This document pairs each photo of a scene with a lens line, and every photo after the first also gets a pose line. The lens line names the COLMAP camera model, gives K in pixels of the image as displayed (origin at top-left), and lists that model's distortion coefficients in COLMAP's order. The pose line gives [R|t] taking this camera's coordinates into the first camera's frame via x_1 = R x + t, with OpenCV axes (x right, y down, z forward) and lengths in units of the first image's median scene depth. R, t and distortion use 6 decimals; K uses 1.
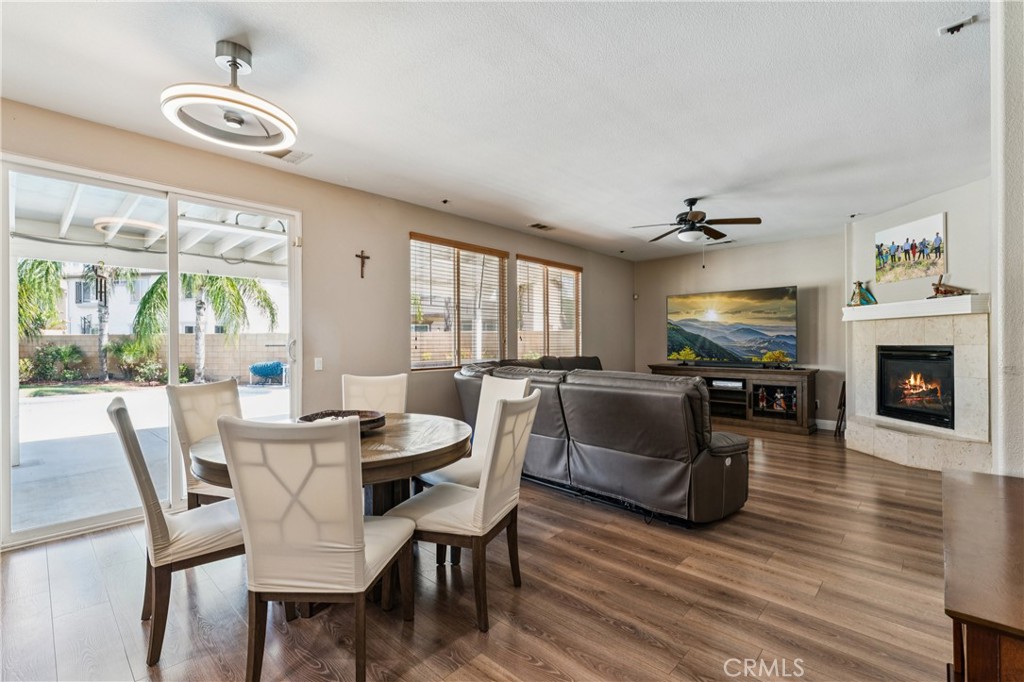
lens RADIAL K [[453.0, 0, 509.0], [0, 453.0, 346.1], [0, 0, 1]] dist [-0.004401, 0.000293]
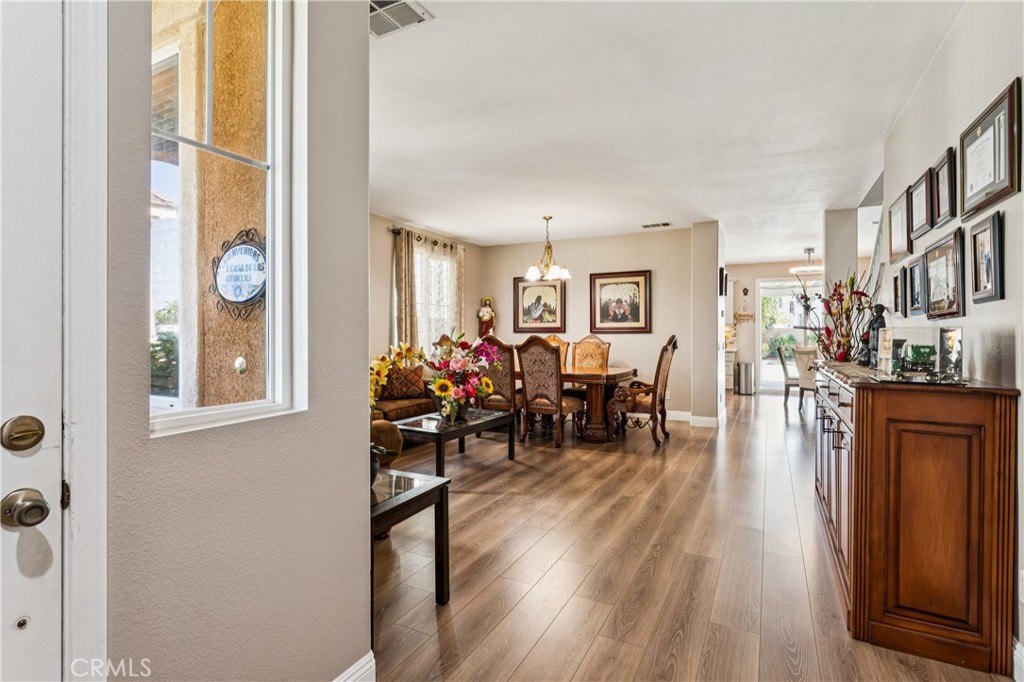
lens RADIAL K [[487.6, 0, 509.0], [0, 487.6, 337.4], [0, 0, 1]] dist [-0.011921, -0.000291]
pose [[0.260190, 0.006769, -0.965534, 1.241969], [-0.004124, 0.999974, 0.005899, 0.004474], [0.965549, 0.002447, 0.260211, -1.139993]]
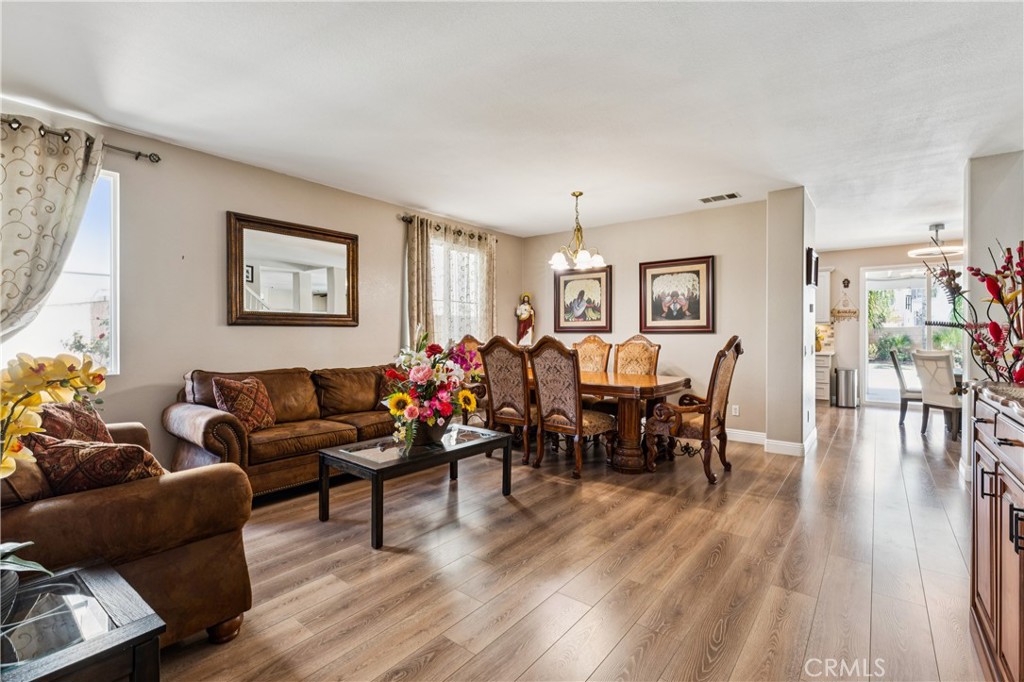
lens RADIAL K [[453.0, 0, 515.5], [0, 453.0, 336.4], [0, 0, 1]] dist [-0.004401, 0.000293]
pose [[0.079063, 0.005979, -0.996852, 0.973241], [-0.004414, 0.999974, 0.005647, 0.002170], [0.996860, 0.003953, 0.079088, -0.890335]]
